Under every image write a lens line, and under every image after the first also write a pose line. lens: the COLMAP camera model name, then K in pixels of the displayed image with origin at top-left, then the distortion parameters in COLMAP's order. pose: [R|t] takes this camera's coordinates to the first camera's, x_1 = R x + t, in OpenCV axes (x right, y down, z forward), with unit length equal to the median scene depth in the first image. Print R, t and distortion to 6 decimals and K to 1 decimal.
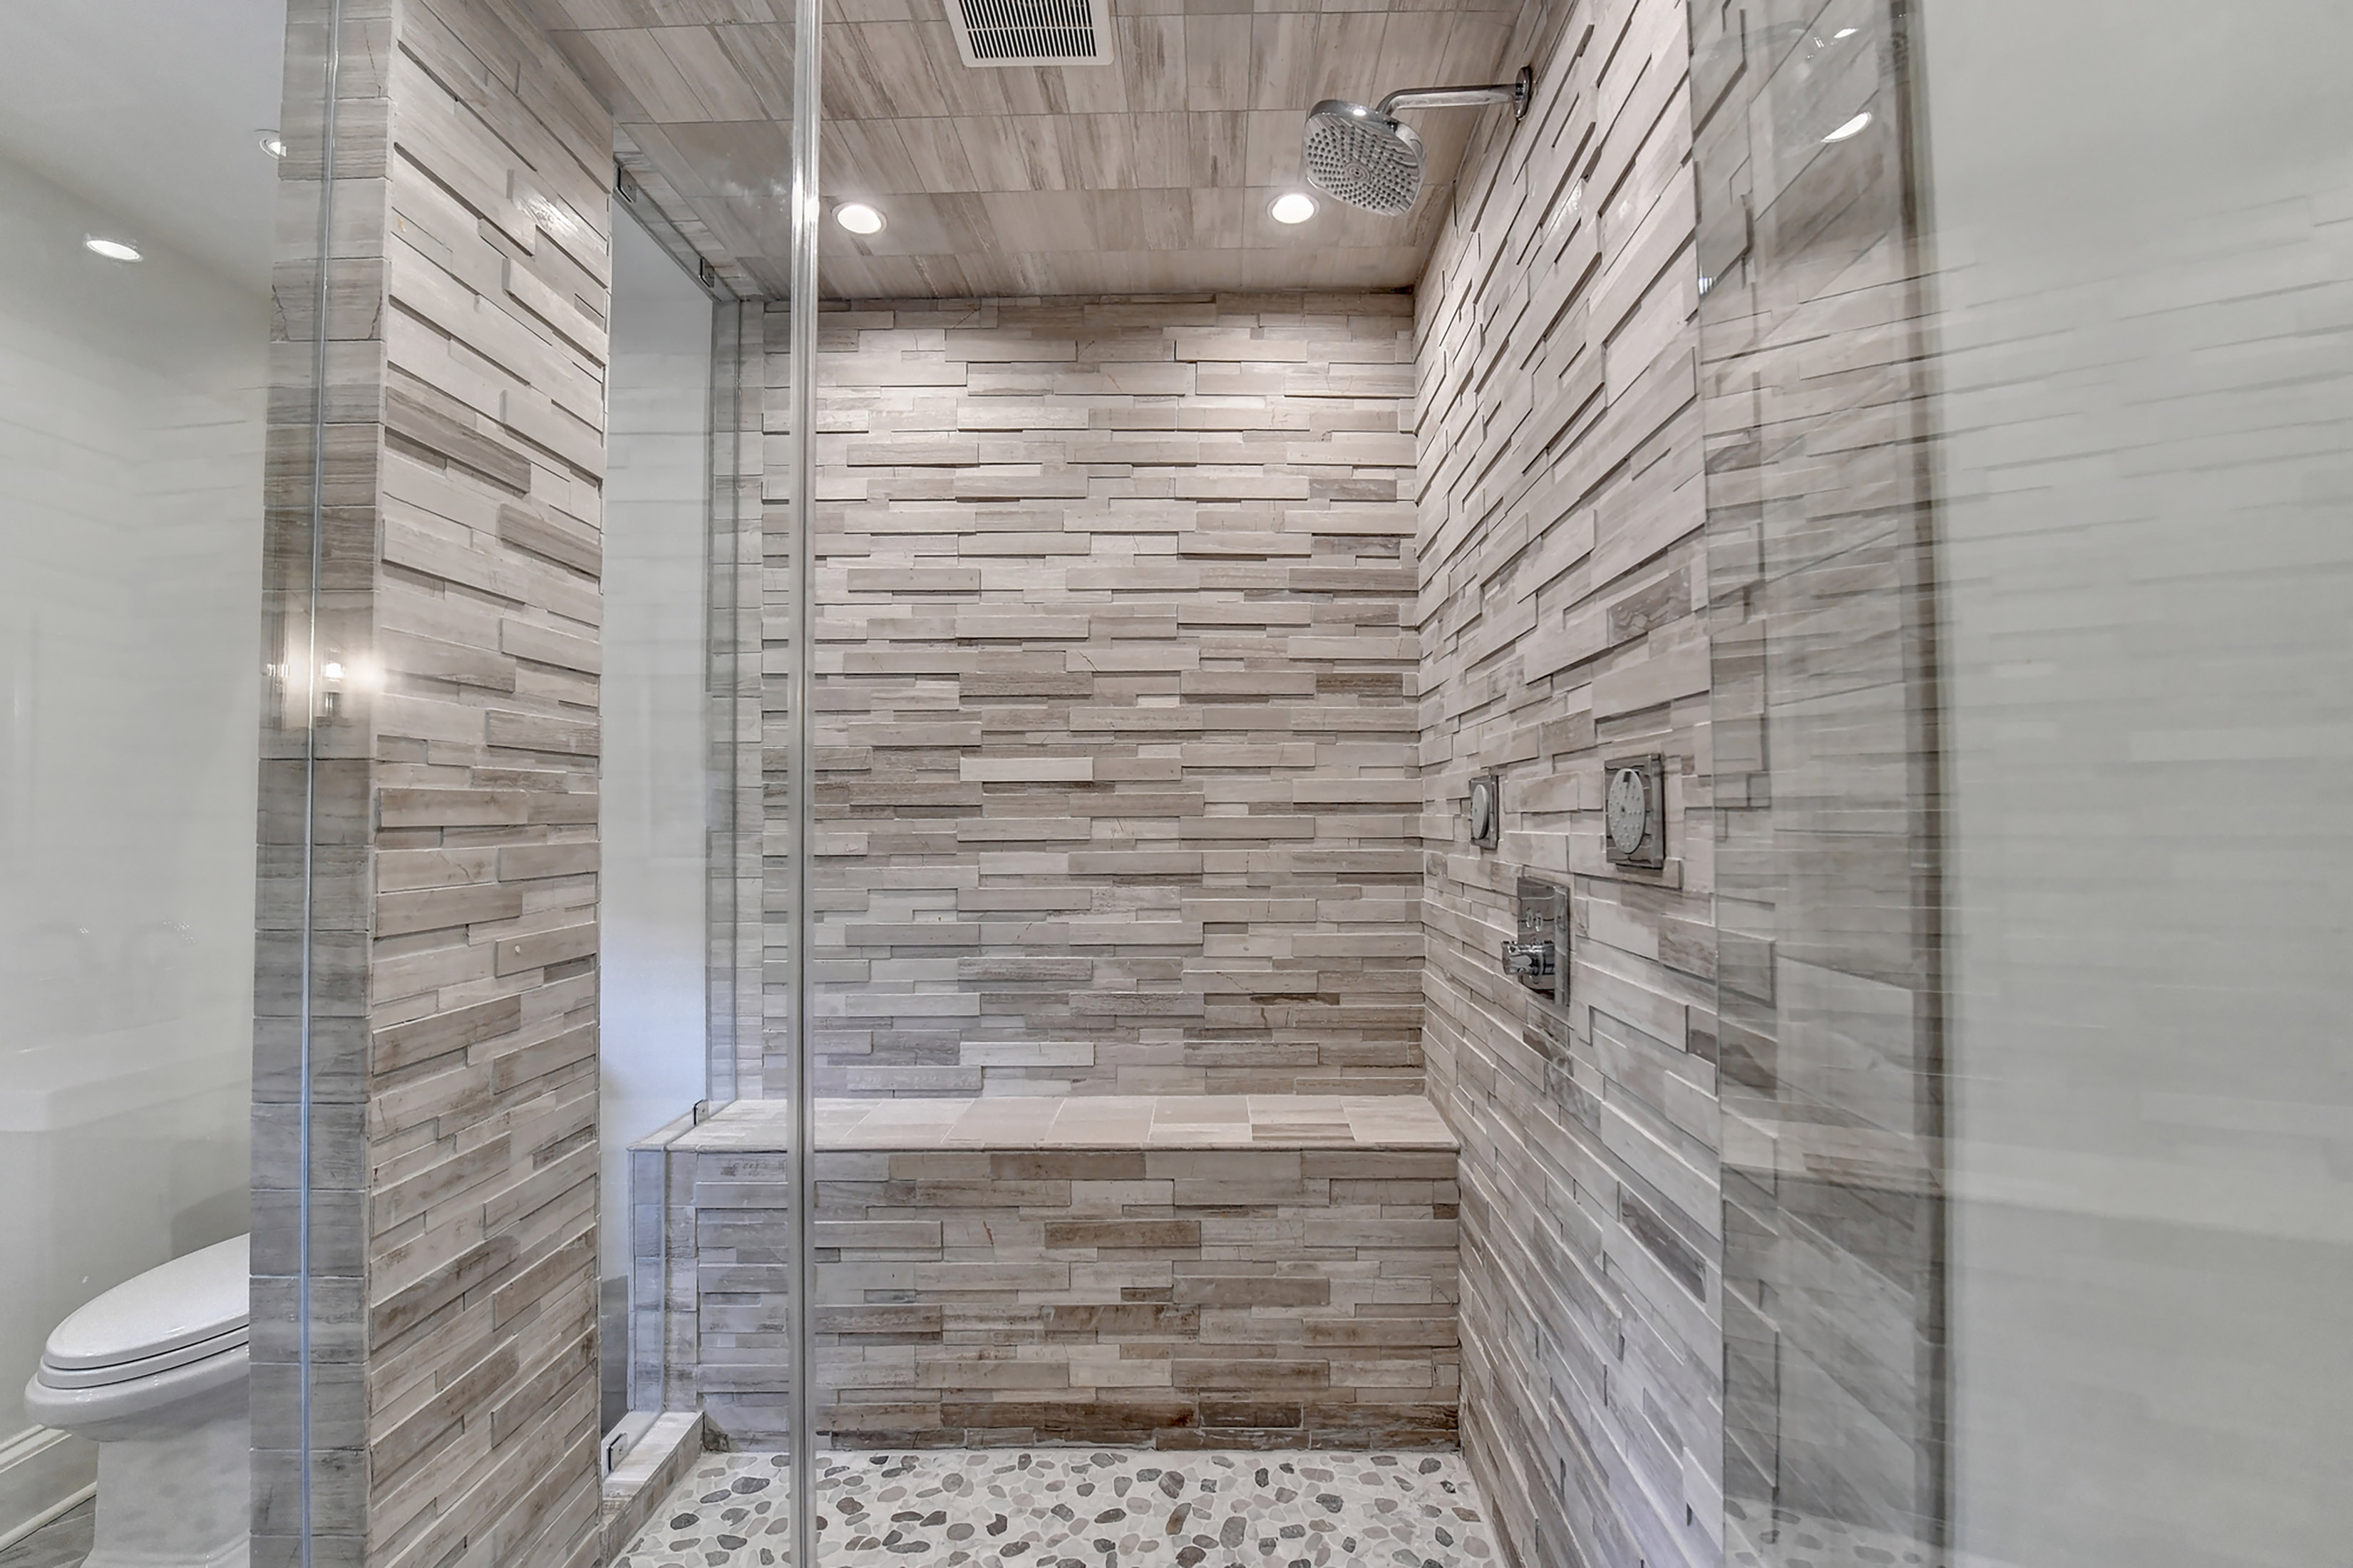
lens RADIAL K [[957.1, 0, 1204.2], [0, 957.1, 806.6], [0, 0, 1]] dist [-0.019997, 0.000121]
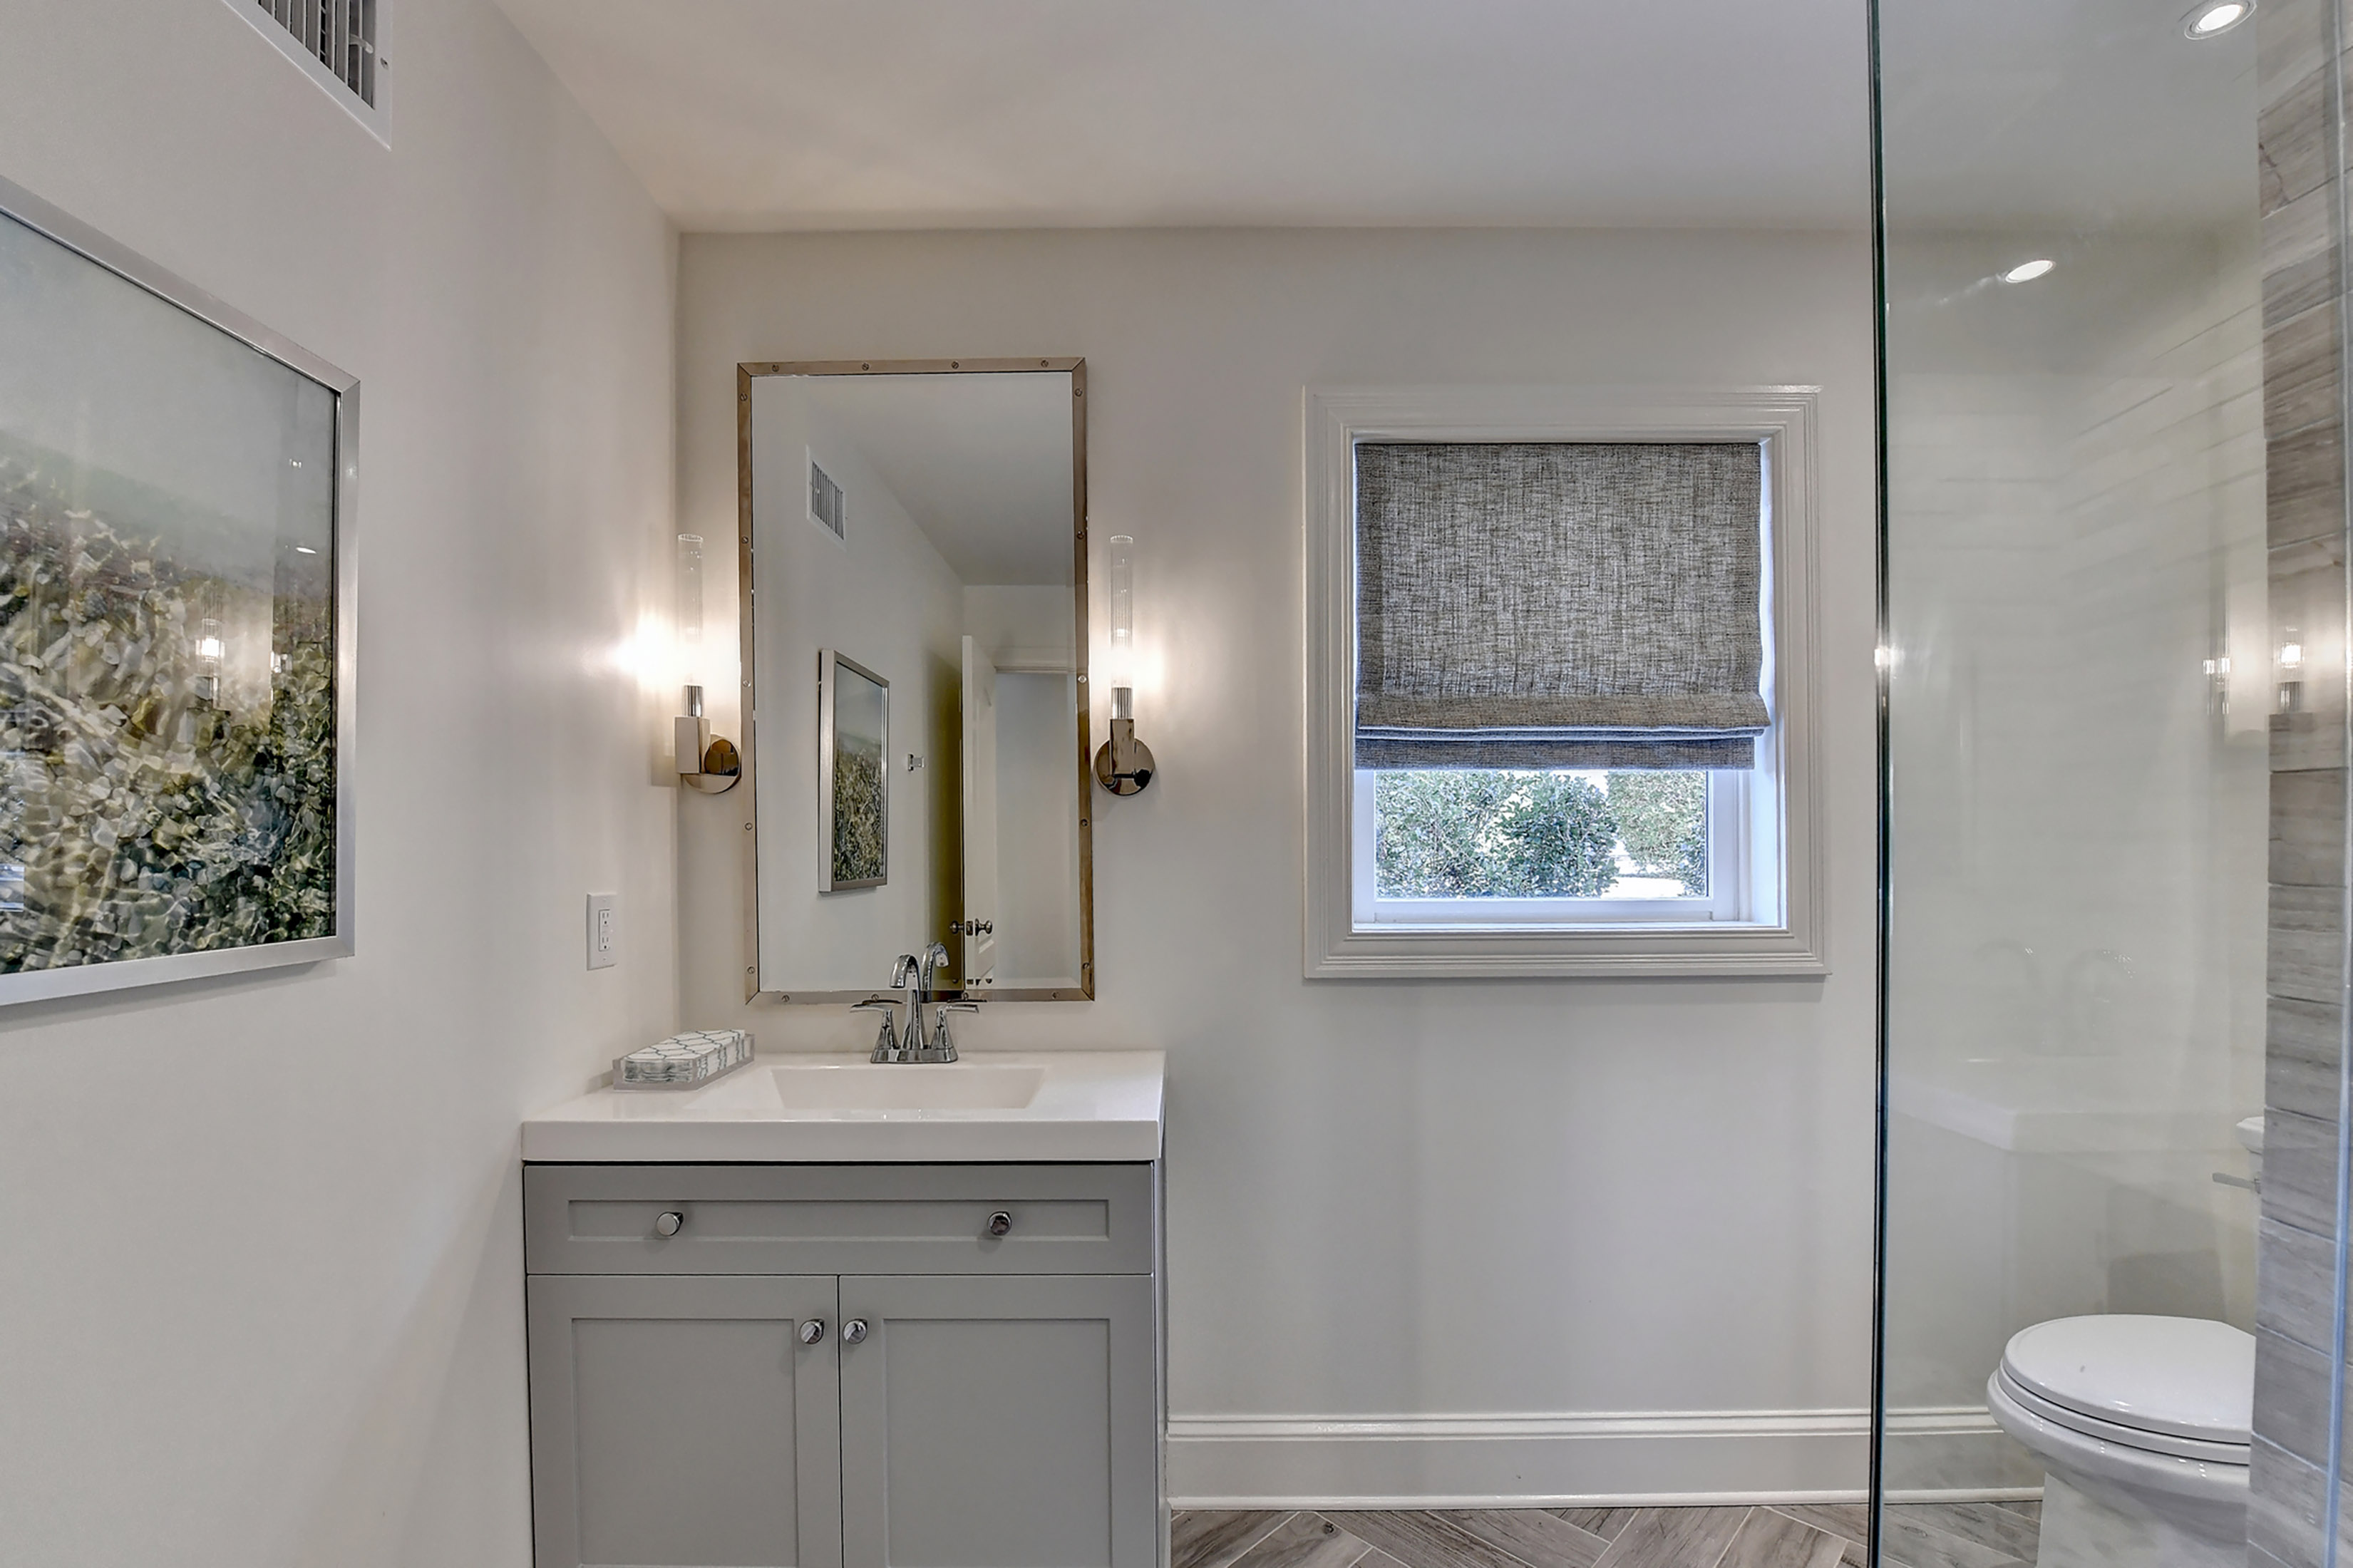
lens RADIAL K [[957.1, 0, 1204.2], [0, 957.1, 806.6], [0, 0, 1]] dist [-0.019997, 0.000121]
pose [[0.009037, -0.024521, -0.999658, -0.210104], [0.011285, 0.999638, -0.024418, -0.011239], [0.999895, -0.011060, 0.009311, 0.102691]]
